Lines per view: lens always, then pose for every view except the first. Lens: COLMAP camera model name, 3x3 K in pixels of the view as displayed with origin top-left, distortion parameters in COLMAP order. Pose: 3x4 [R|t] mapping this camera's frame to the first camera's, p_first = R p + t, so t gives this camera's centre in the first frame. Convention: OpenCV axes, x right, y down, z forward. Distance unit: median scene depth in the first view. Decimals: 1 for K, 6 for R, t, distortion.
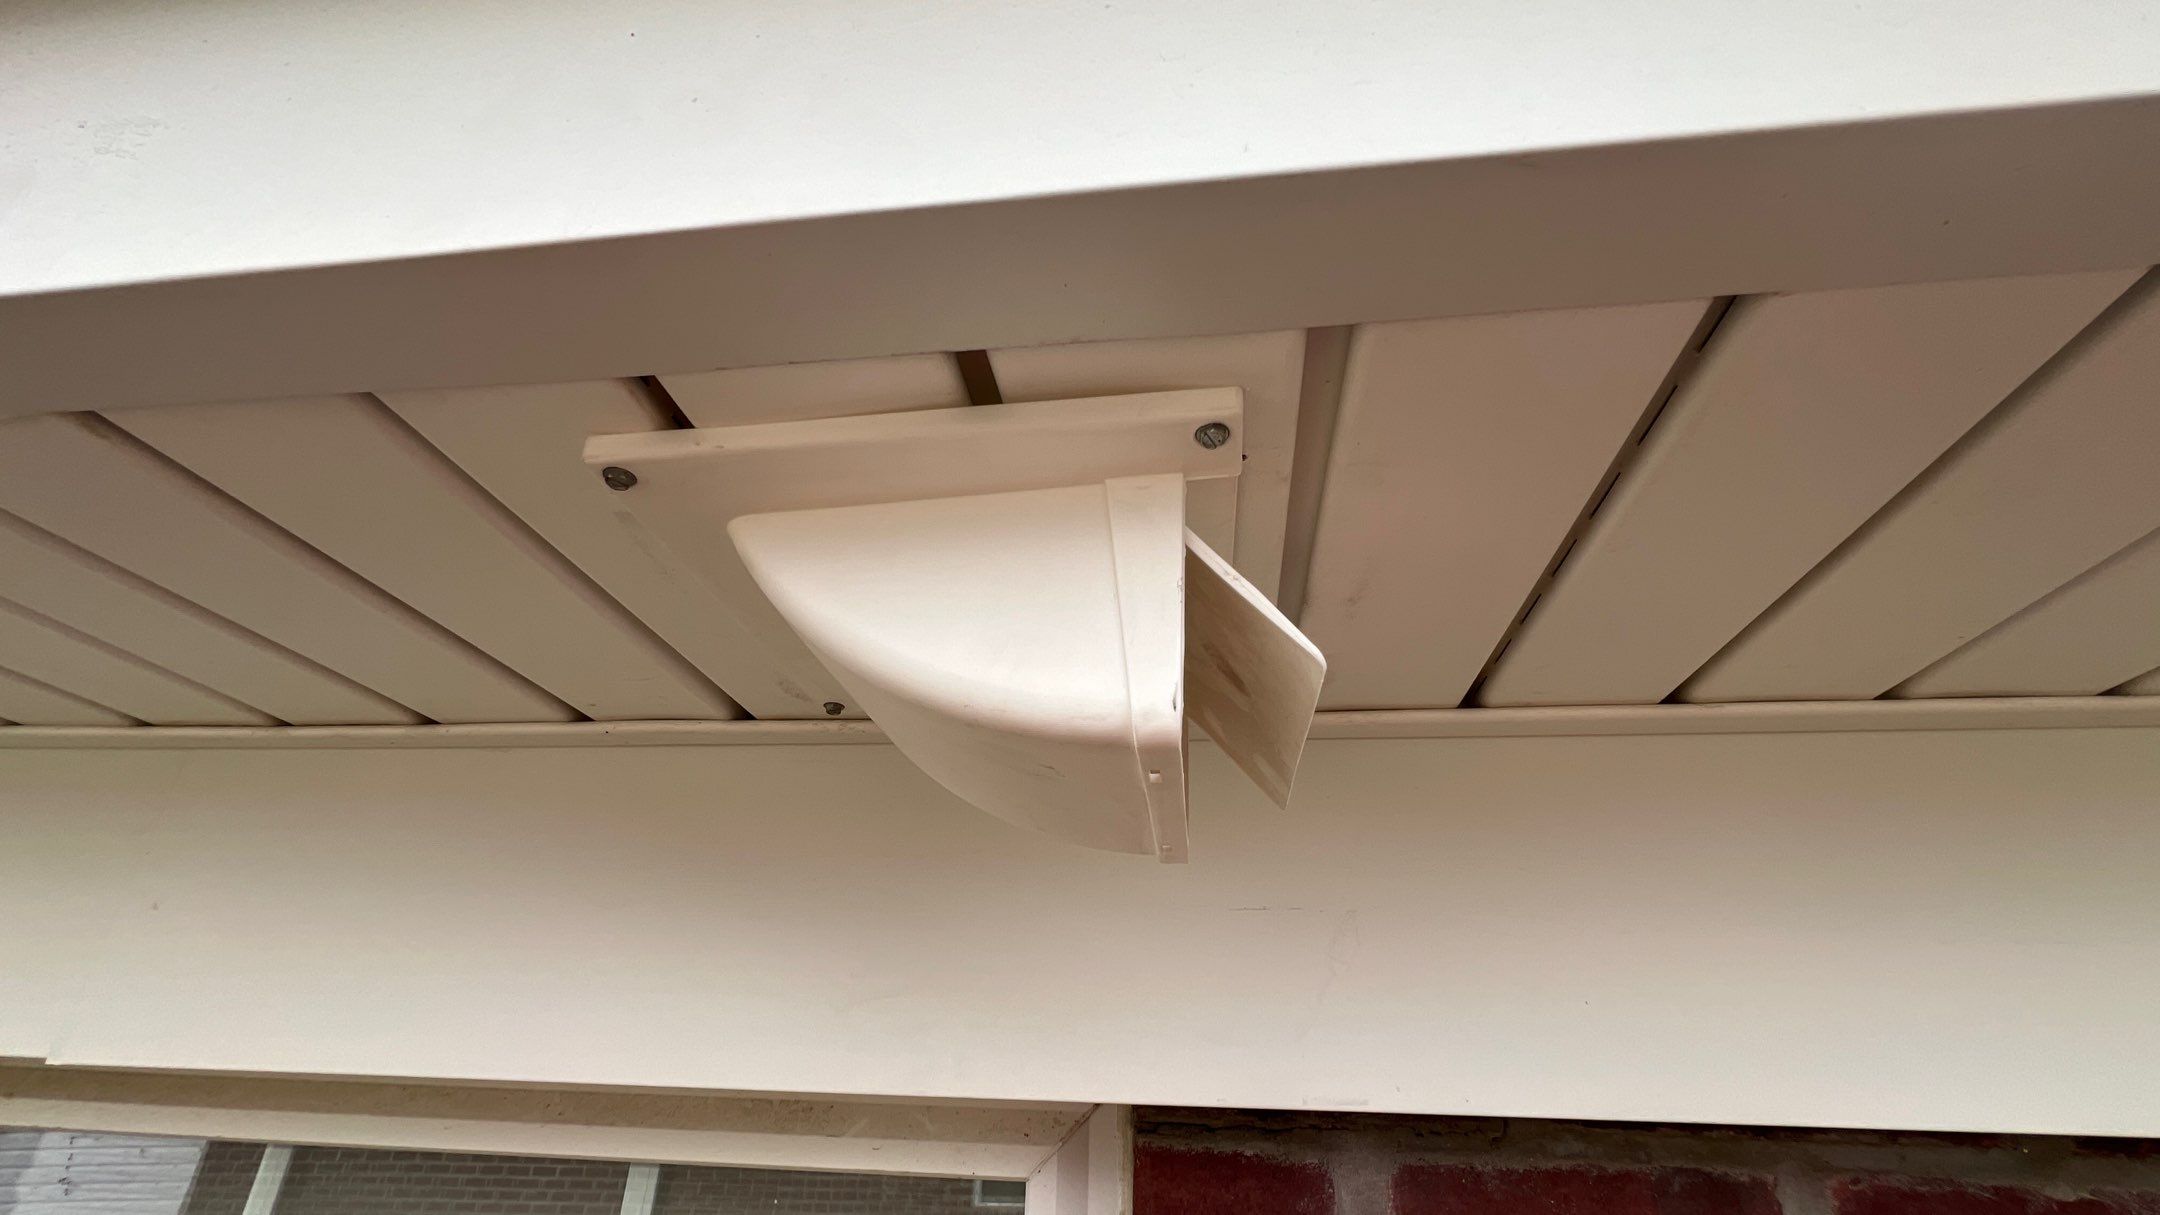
lens RADIAL K [[888.3, 0, 1099.8], [0, 888.3, 626.3], [0, 0, 1]] dist [0.001795, -0.001128]
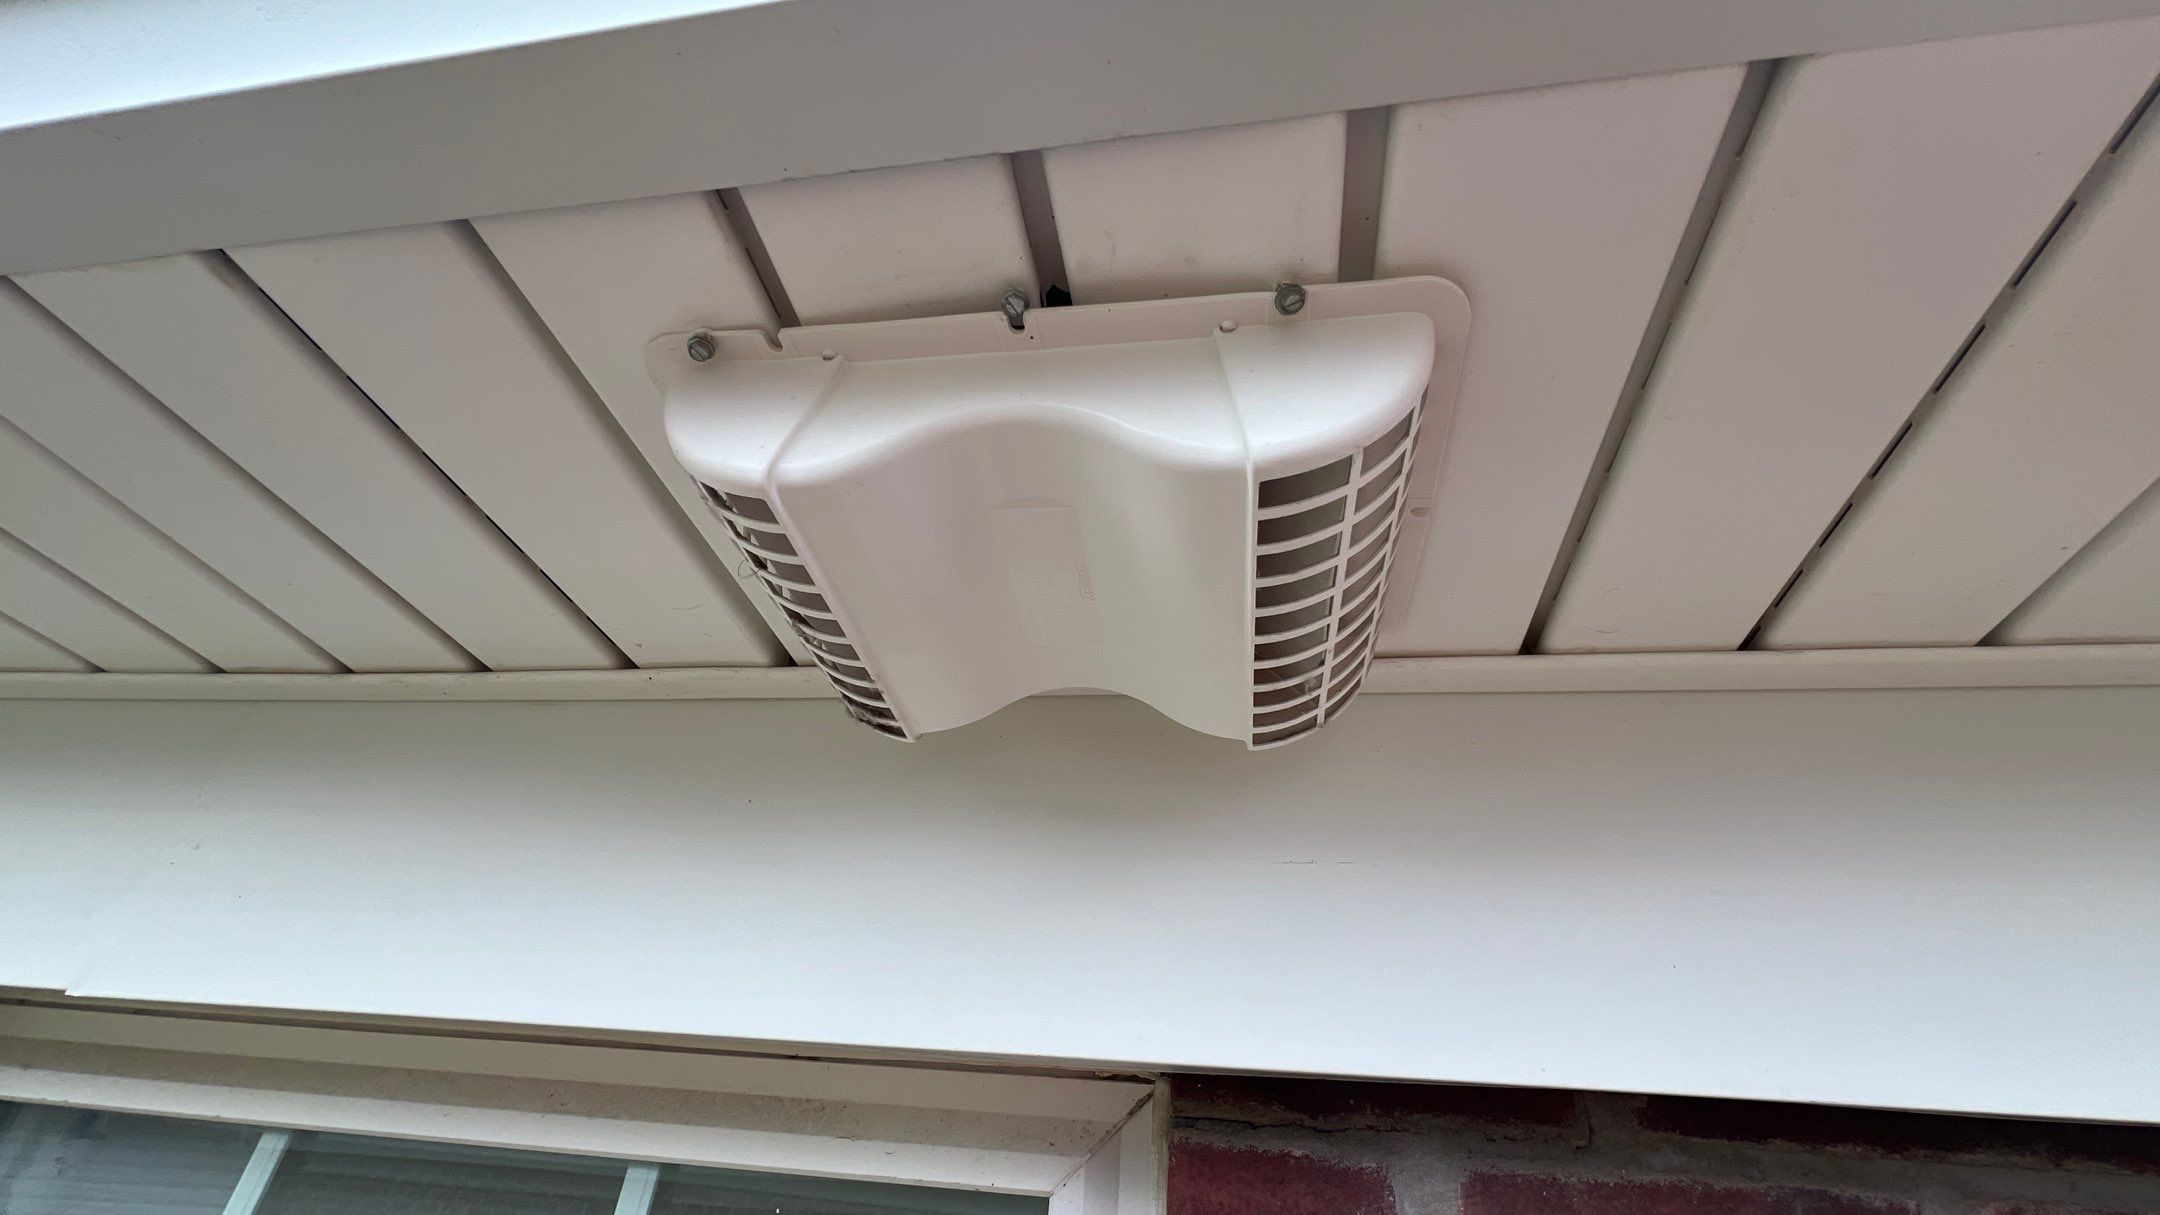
lens RADIAL K [[888.3, 0, 1099.4], [0, 888.3, 601.9], [0, 0, 1]] dist [0.001795, -0.001128]
pose [[0.998144, 0.020185, -0.057463, 0.008551], [-0.028323, 0.989095, -0.144533, 0.181012], [0.053919, 0.145892, 0.987830, 0.023854]]
